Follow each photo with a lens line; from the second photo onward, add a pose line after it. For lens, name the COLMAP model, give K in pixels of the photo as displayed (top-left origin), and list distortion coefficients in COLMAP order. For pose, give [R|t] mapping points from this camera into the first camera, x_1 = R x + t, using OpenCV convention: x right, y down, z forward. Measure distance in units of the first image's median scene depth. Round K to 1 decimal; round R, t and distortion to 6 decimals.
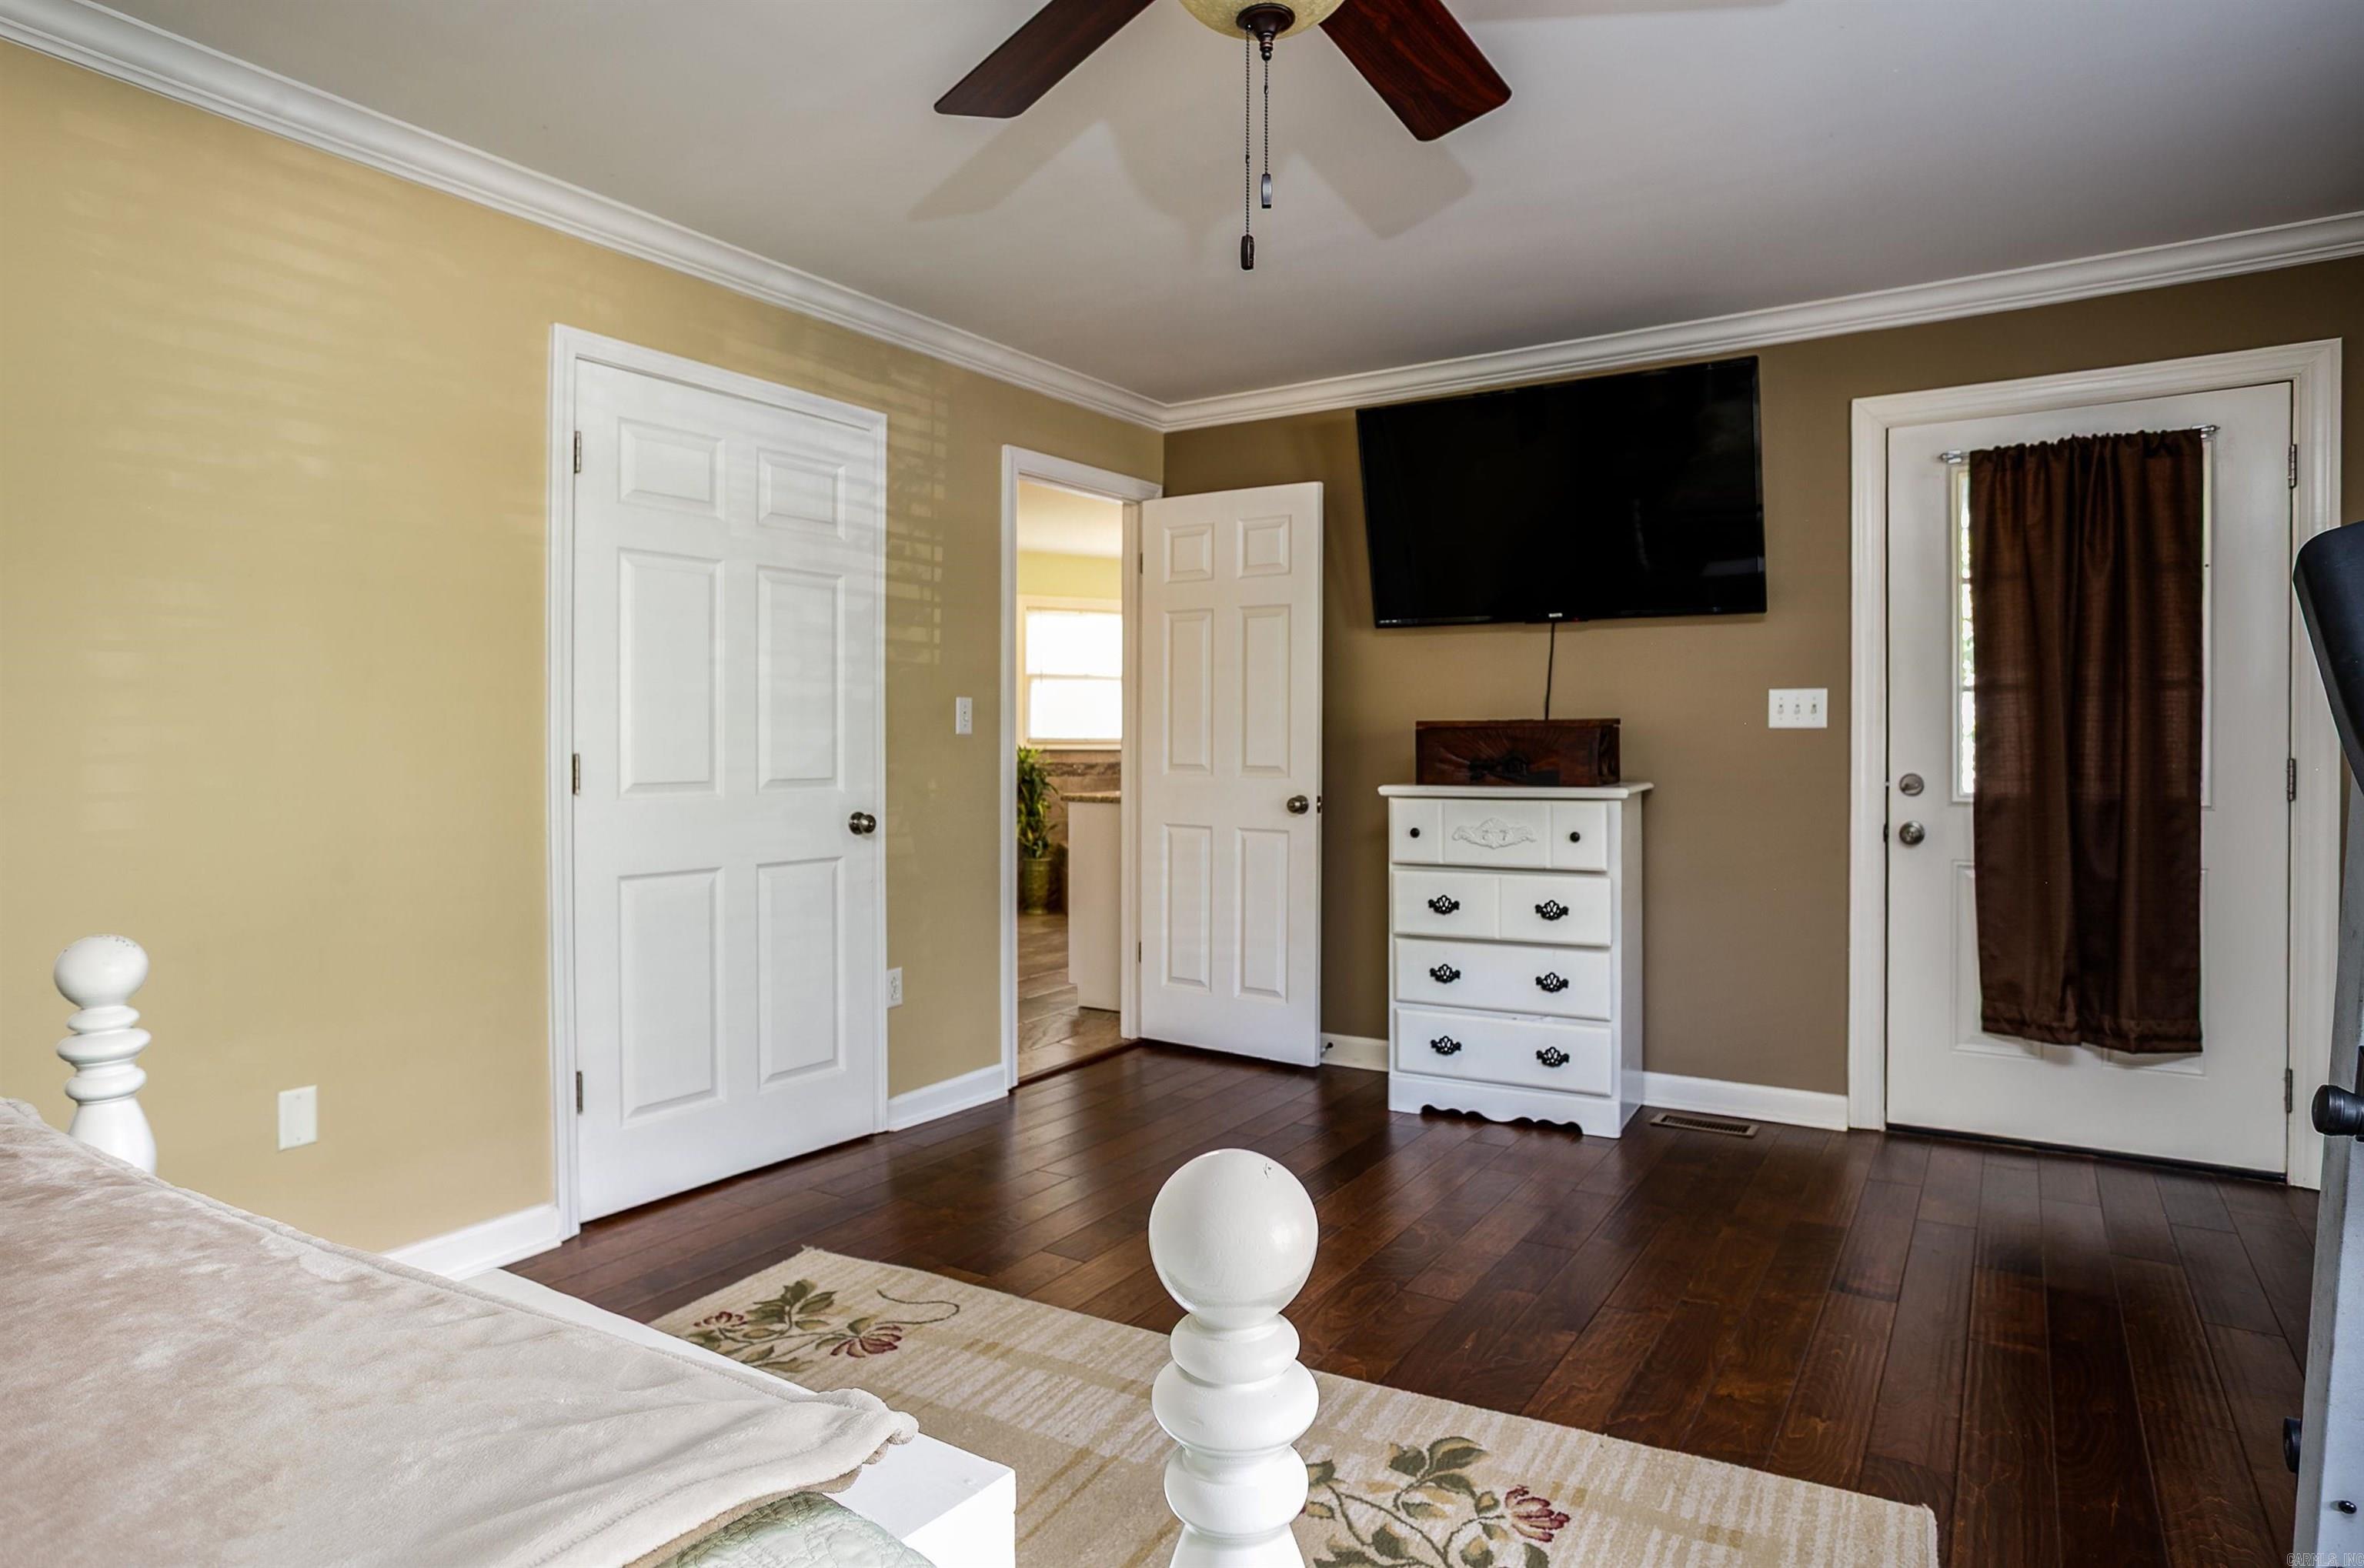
lens RADIAL K [[1305.2, 0, 1187.2], [0, 1305.2, 770.6], [0, 0, 1]] dist [0.003948, 0.004050]
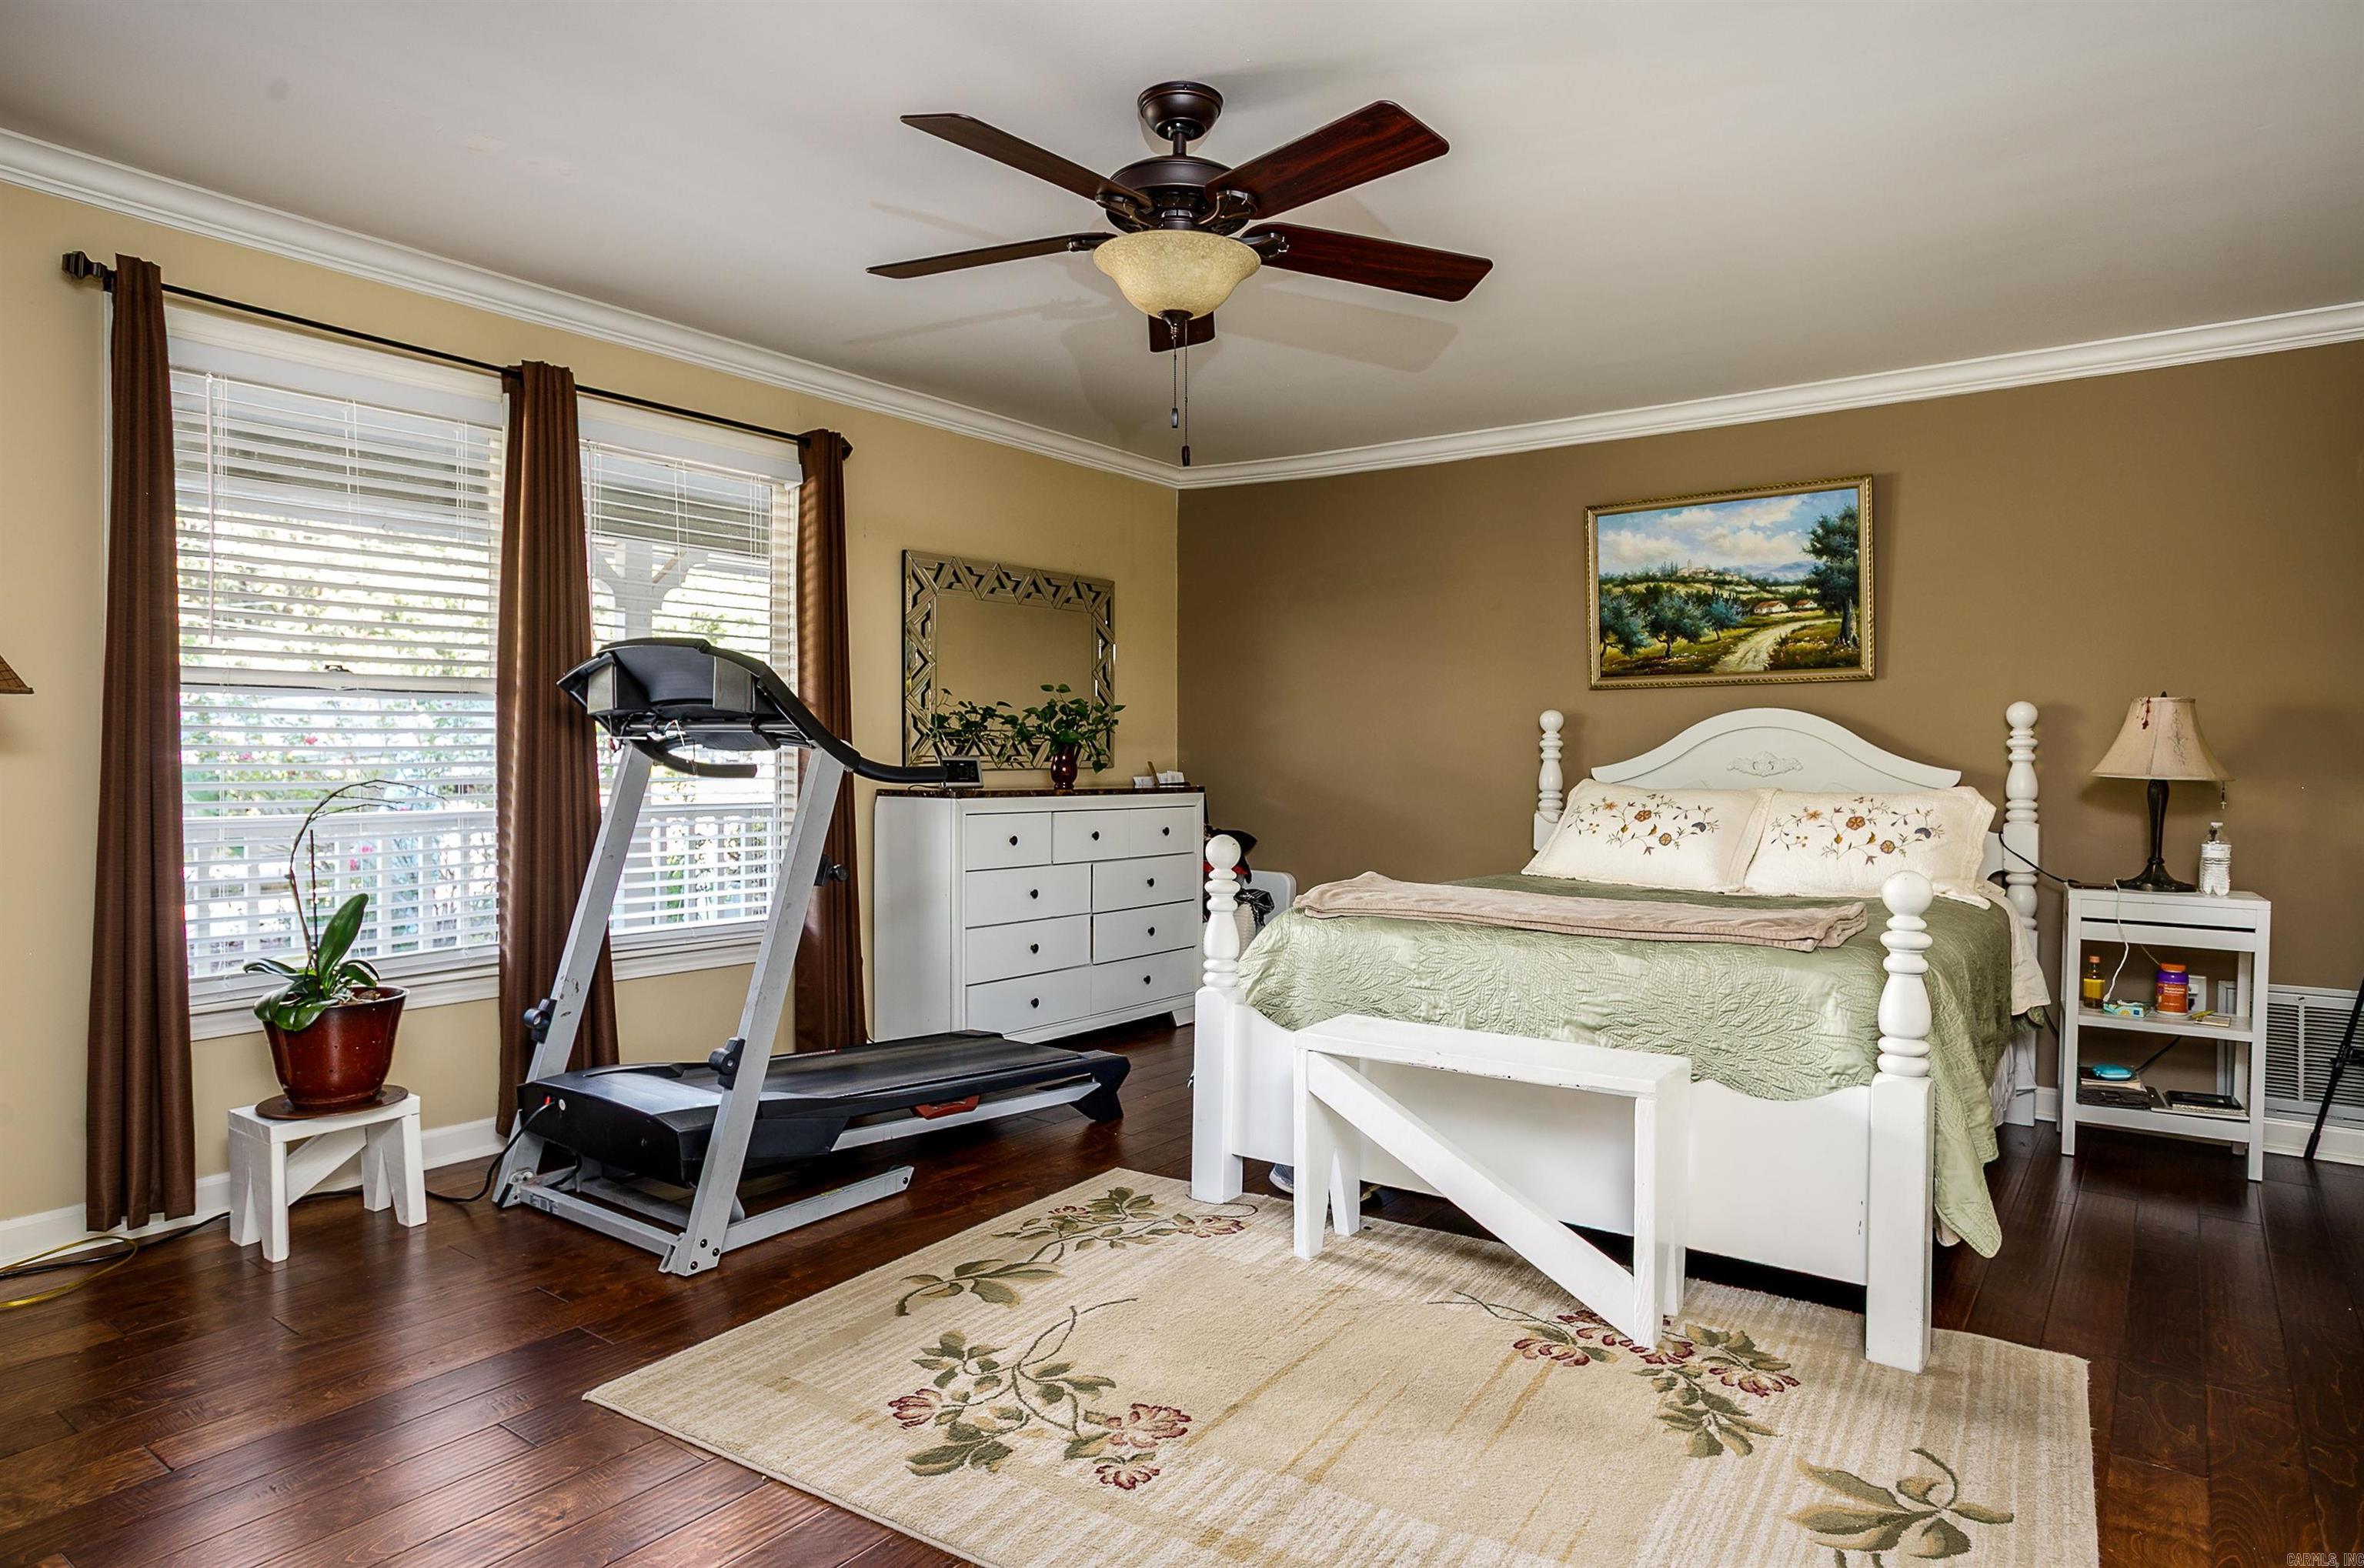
lens RADIAL K [[1441.7, 0, 1177.9], [0, 1441.7, 778.0], [0, 0, 1]] dist [-0.002567, 0.001281]
pose [[-0.997895, 0.003314, 0.064760, -0.052589], [0.005096, 0.999612, 0.027371, -0.025090], [-0.064644, 0.027643, -0.997525, 2.232936]]
